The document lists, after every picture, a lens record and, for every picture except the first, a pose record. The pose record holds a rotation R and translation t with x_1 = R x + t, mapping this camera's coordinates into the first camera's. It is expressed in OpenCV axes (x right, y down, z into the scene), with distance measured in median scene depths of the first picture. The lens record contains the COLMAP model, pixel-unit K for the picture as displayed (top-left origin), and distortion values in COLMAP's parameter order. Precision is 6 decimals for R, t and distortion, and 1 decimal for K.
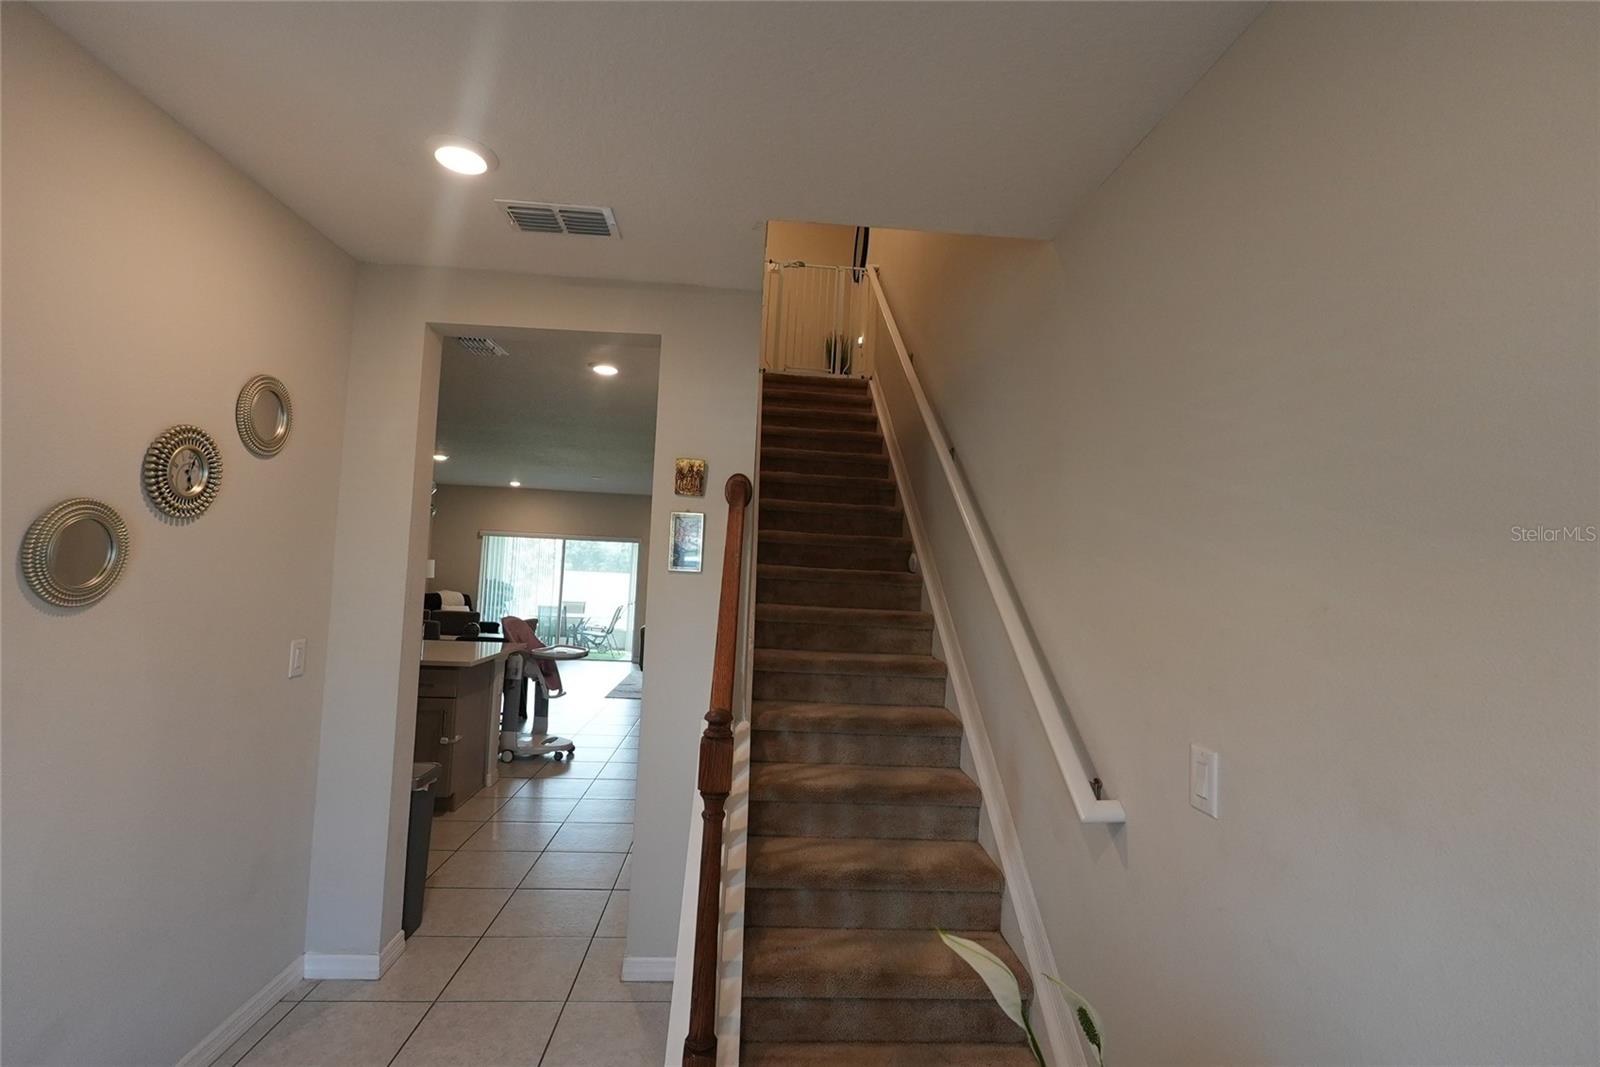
lens RADIAL K [[731.3, 0, 795.6], [0, 731.3, 537.1], [0, 0, 1]] dist [0.000016, -0.000112]
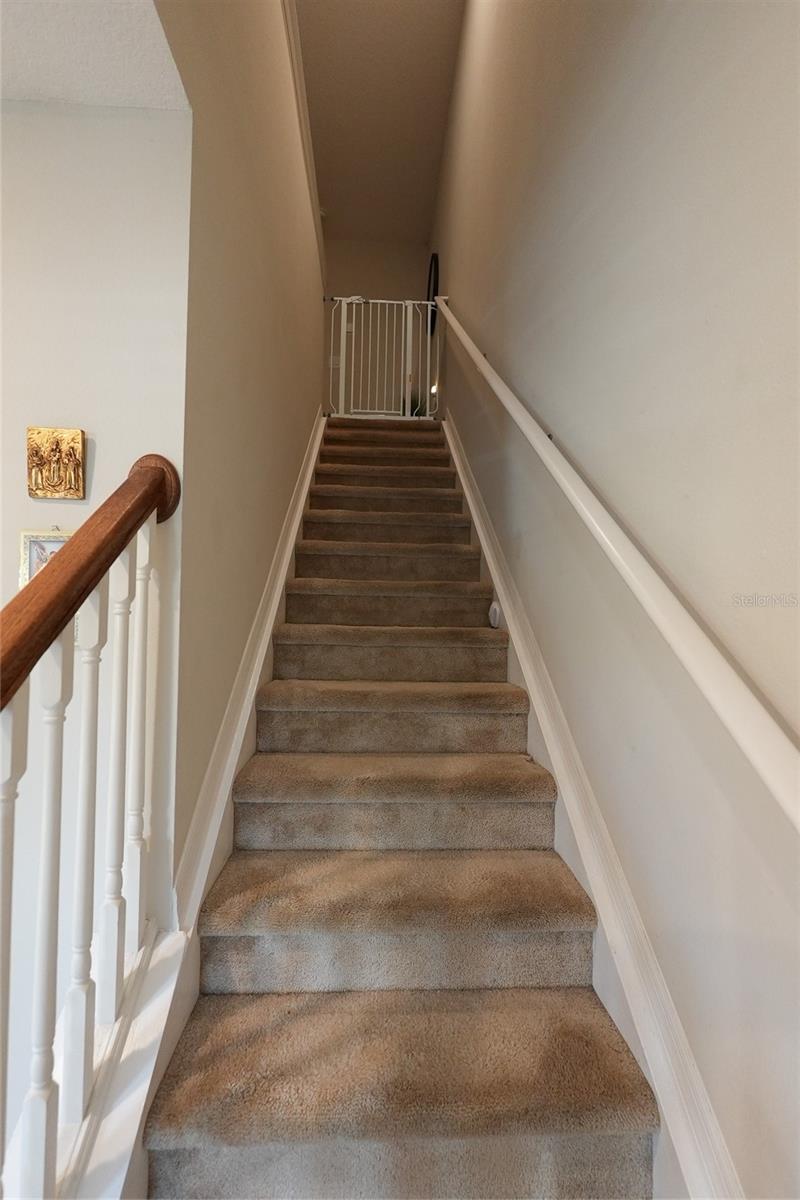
lens RADIAL K [[552.0, 0, 404.9], [0, 552.0, 598.2], [0, 0, 1]] dist [-0.000262, 0.000875]
pose [[0.999317, -0.036486, -0.005835, 0.089804], [0.036474, 0.999332, -0.002060, 0.020485], [0.005907, 0.001846, 0.999981, 0.538709]]
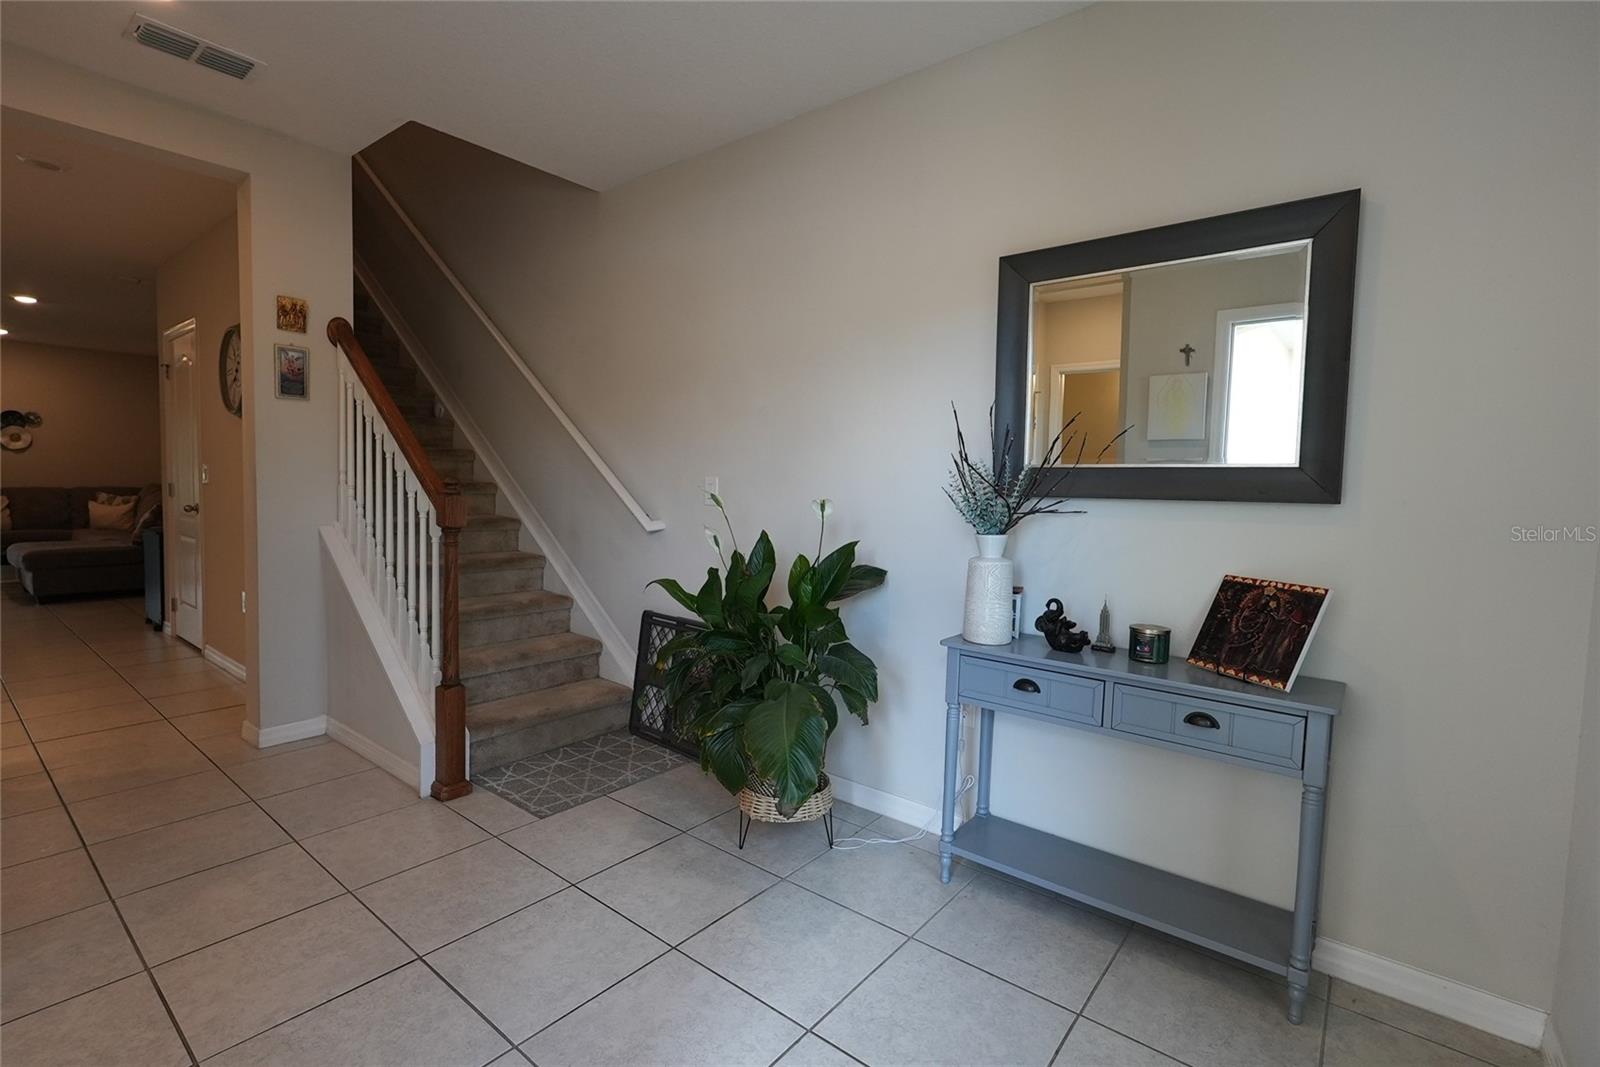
lens RADIAL K [[735.9, 0, 797.9], [0, 735.9, 531.3], [0, 0, 1]] dist [-0.000262, 0.000875]
pose [[0.672878, -0.072183, 0.736224, -0.424019], [-0.033536, 0.991228, 0.127835, 0.069163], [-0.738993, -0.110708, 0.664555, -0.326040]]
